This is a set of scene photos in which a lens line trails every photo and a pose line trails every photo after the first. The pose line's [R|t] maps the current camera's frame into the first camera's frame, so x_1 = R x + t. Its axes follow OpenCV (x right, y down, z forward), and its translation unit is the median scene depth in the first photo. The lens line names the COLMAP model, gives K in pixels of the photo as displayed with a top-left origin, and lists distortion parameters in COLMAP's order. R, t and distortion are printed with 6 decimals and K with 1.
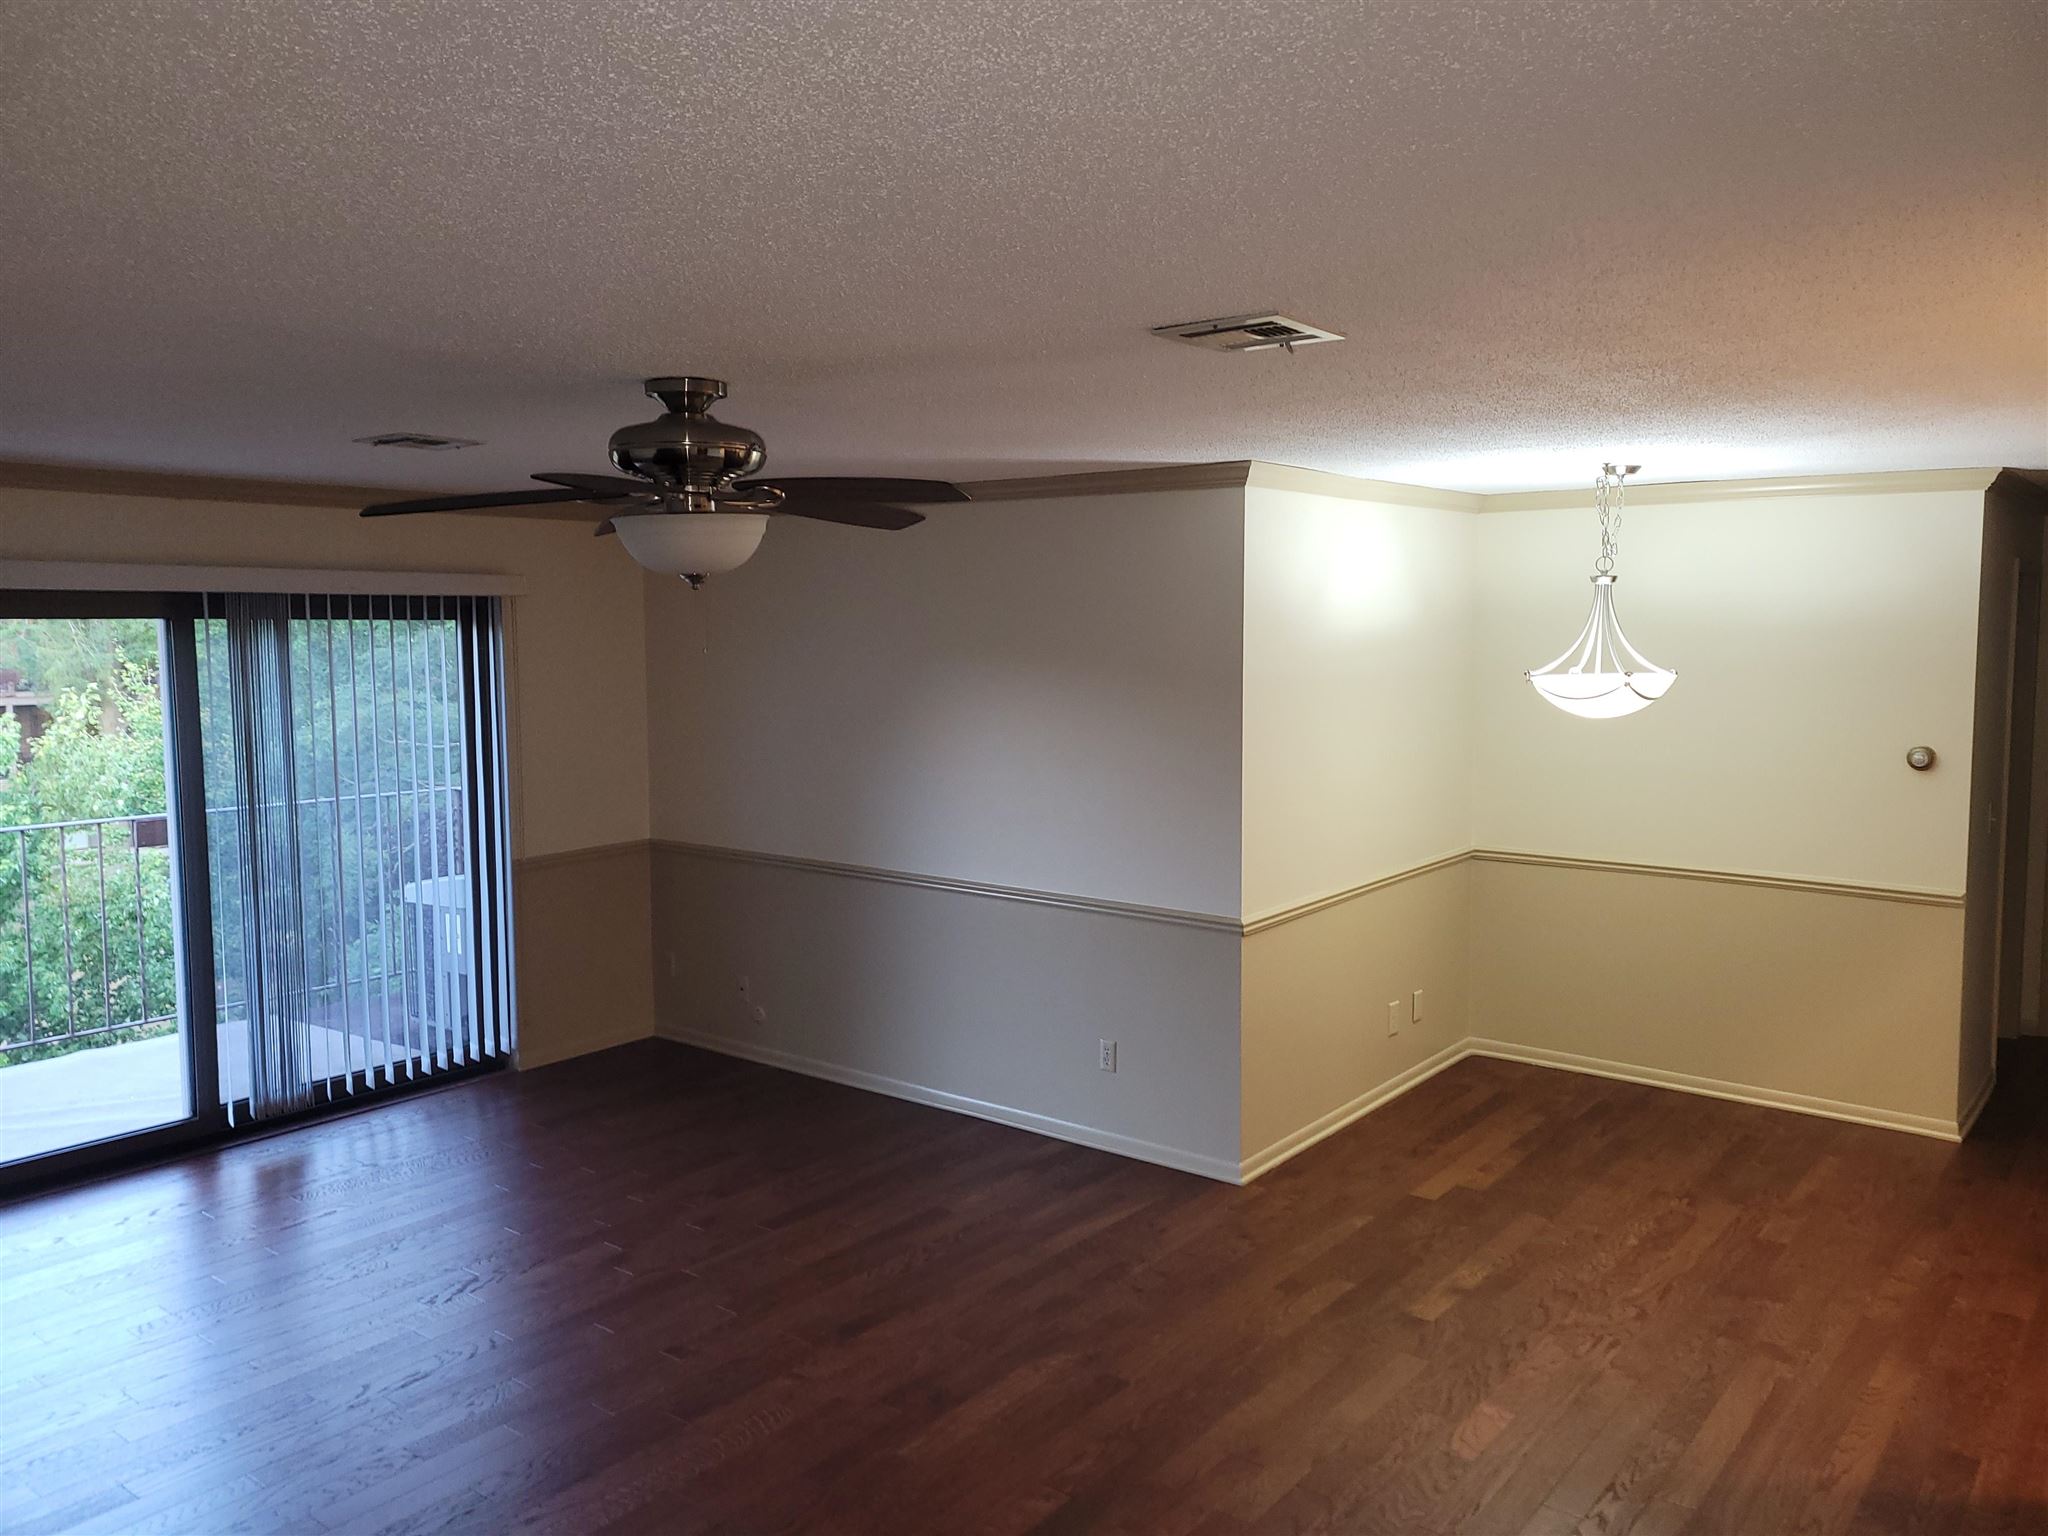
lens RADIAL K [[1526.0, 0, 1060.4], [0, 1526.0, 753.0], [0, 0, 1]] dist [0.062686, -0.046801]
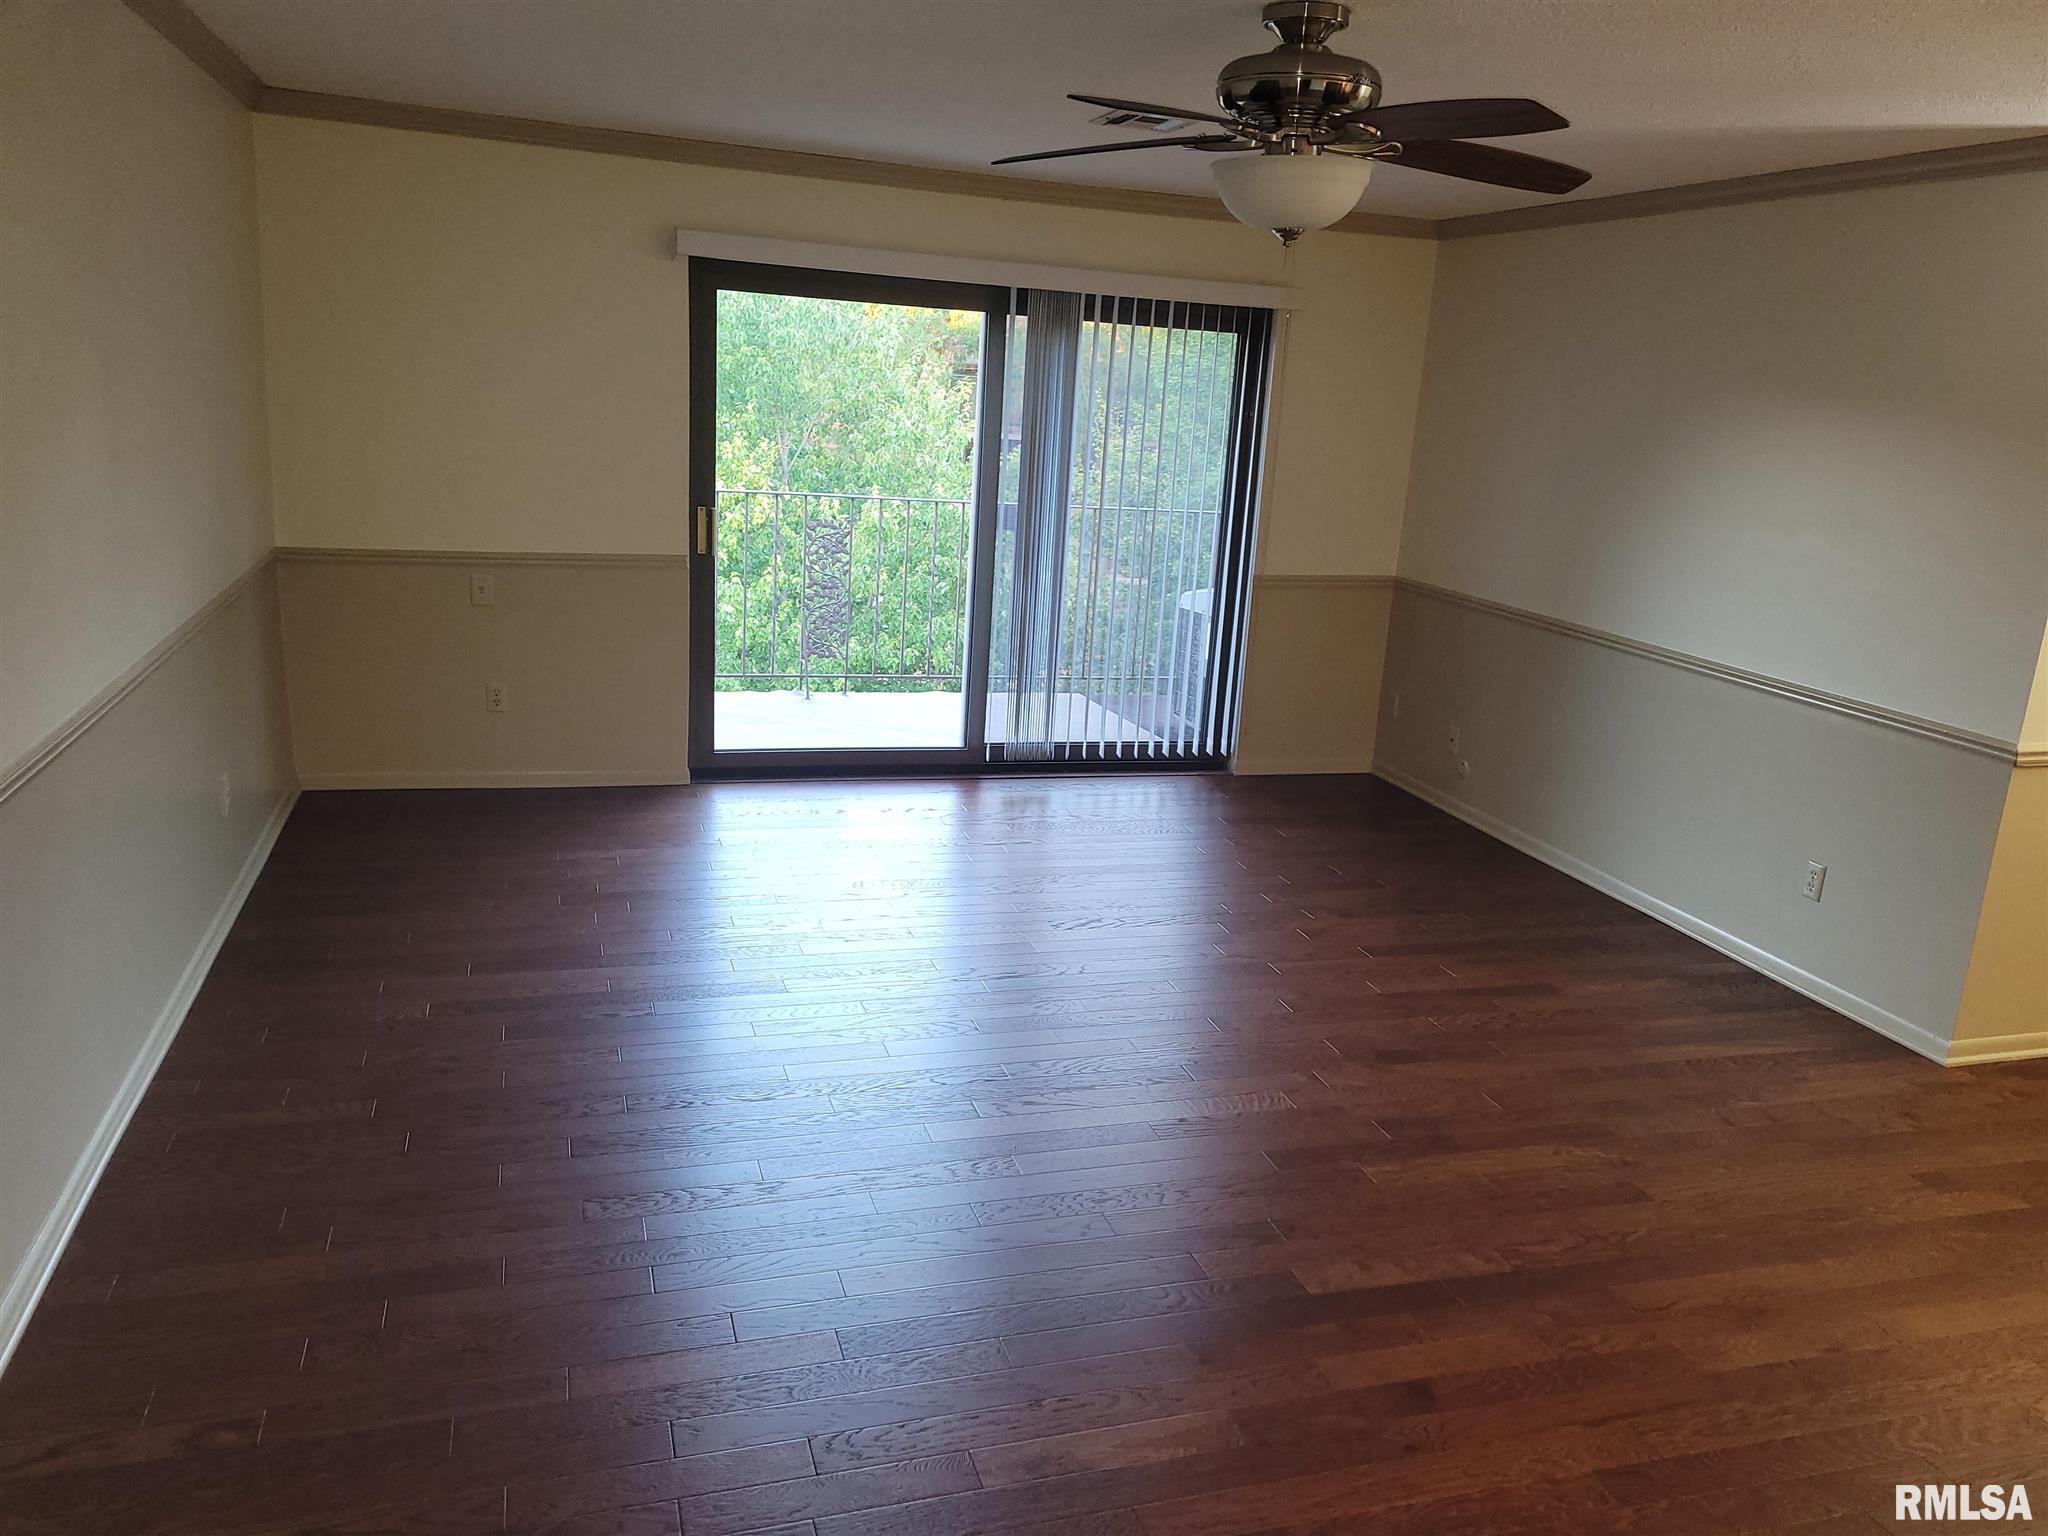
lens RADIAL K [[1526.0, 0, 1029.8], [0, 1526.0, 777.4], [0, 0, 1]] dist [0.062686, -0.046801]
pose [[0.822271, 0.199756, -0.532886, 0.133321], [-0.114017, 0.975213, 0.189631, 0.033005], [0.557557, -0.095170, 0.824665, 0.066314]]
